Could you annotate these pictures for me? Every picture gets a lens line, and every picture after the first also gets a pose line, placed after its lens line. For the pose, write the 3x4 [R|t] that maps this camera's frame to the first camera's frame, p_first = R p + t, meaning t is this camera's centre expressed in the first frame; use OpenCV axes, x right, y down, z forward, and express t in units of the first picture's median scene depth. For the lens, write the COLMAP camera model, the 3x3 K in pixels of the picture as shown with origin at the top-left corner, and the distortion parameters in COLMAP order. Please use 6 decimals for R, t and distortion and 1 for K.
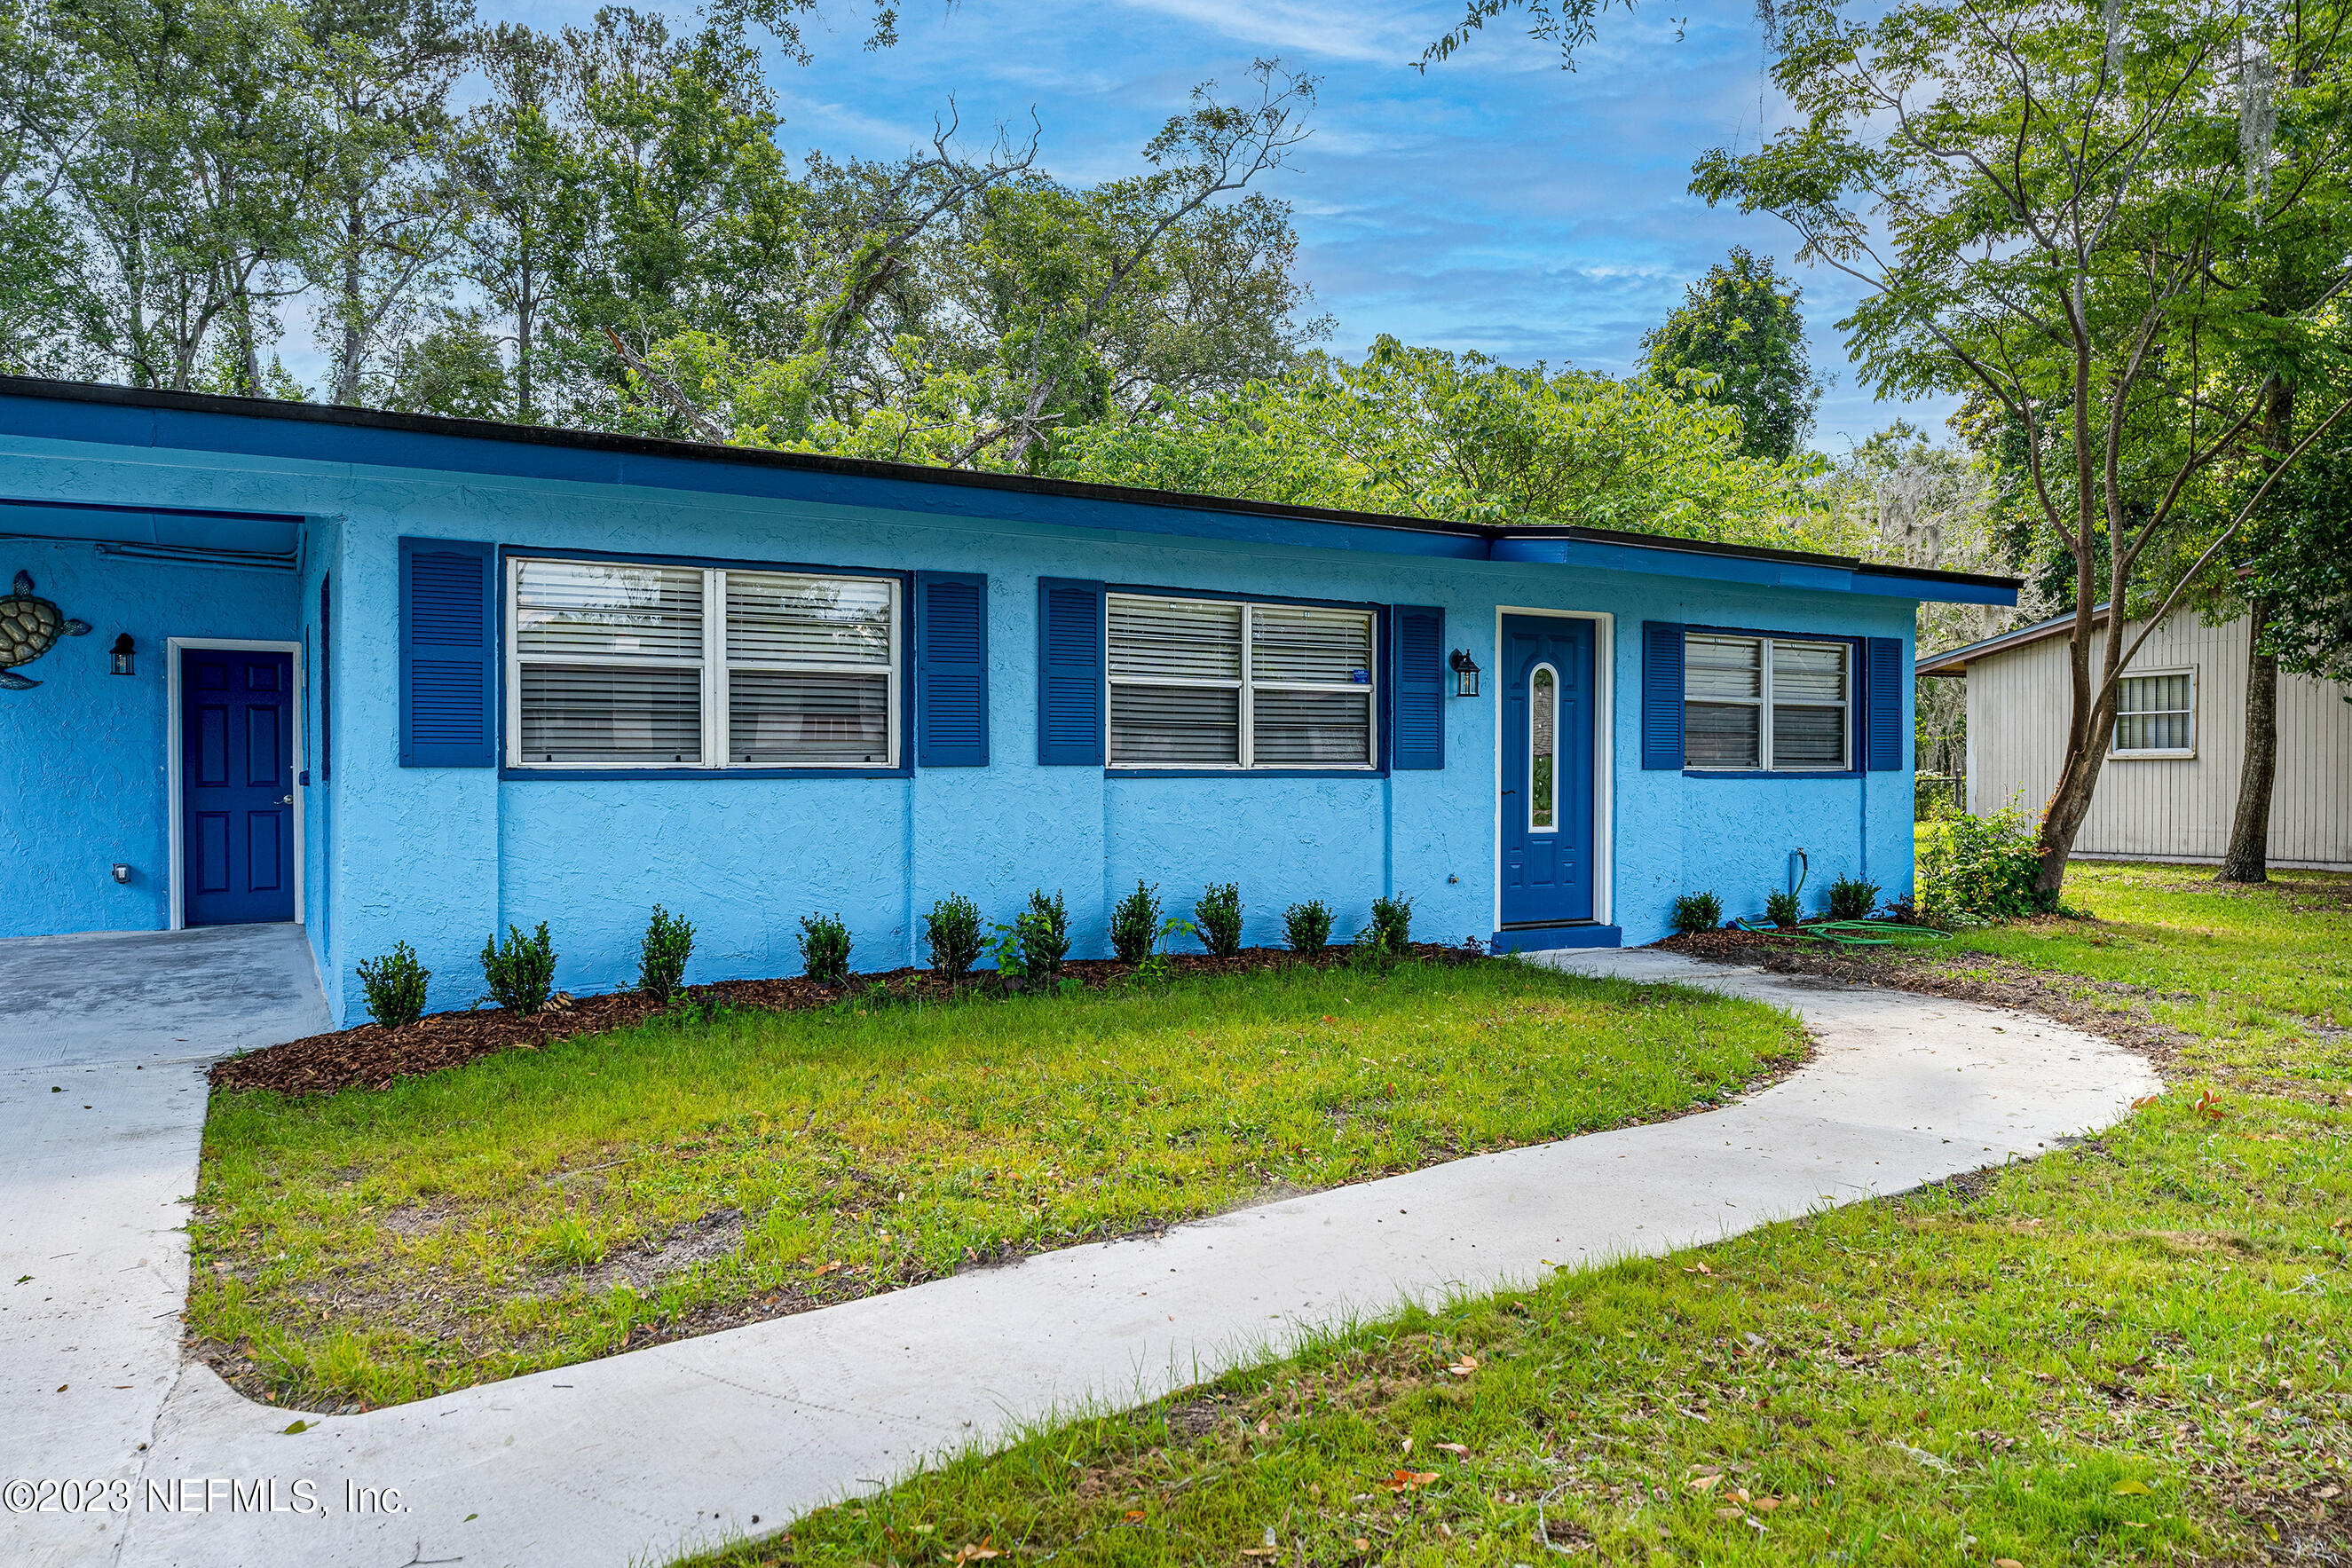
lens RADIAL K [[1603.1, 0, 1169.3], [0, 1603.1, 783.4], [0, 0, 1]] dist [-0.000982, -0.000011]
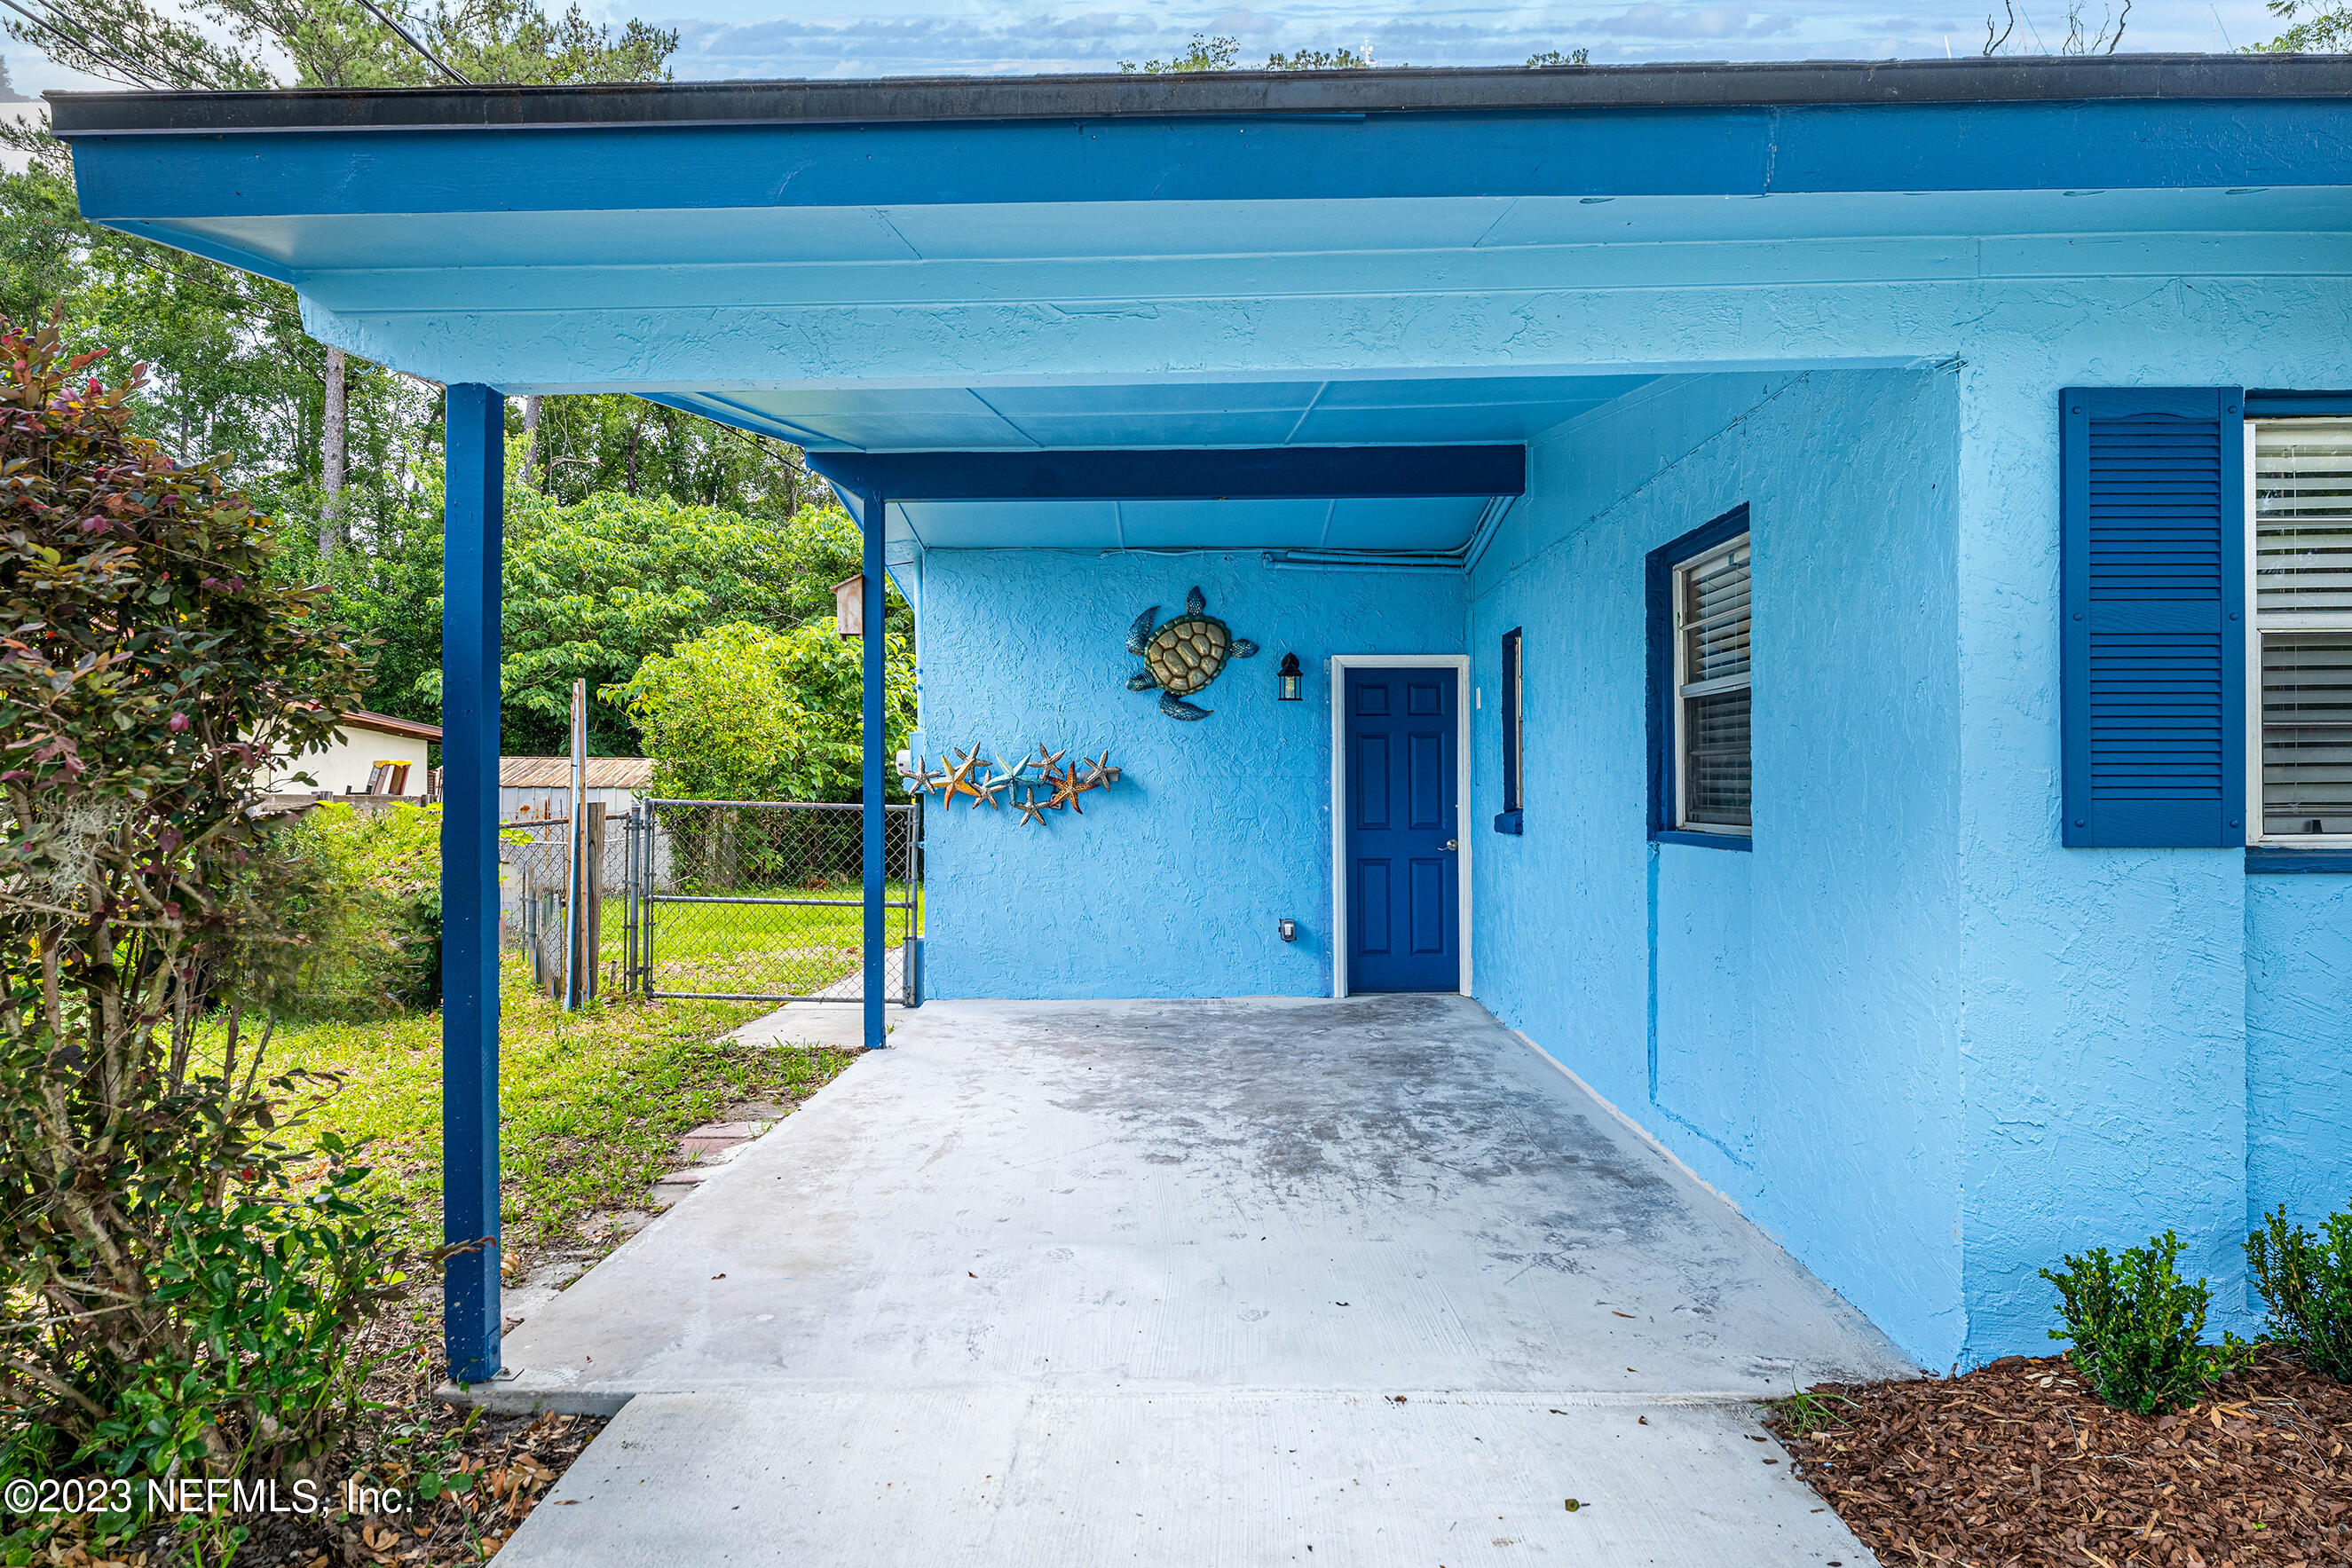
lens RADIAL K [[1603.1, 0, 1175.3], [0, 1603.1, 778.1], [0, 0, 1]] dist [-0.000982, -0.000011]
pose [[0.847372, -0.005407, -0.530973, -0.252649], [-0.002891, 0.999886, -0.014796, -0.013312], [0.530992, 0.014073, 0.847260, 0.240246]]
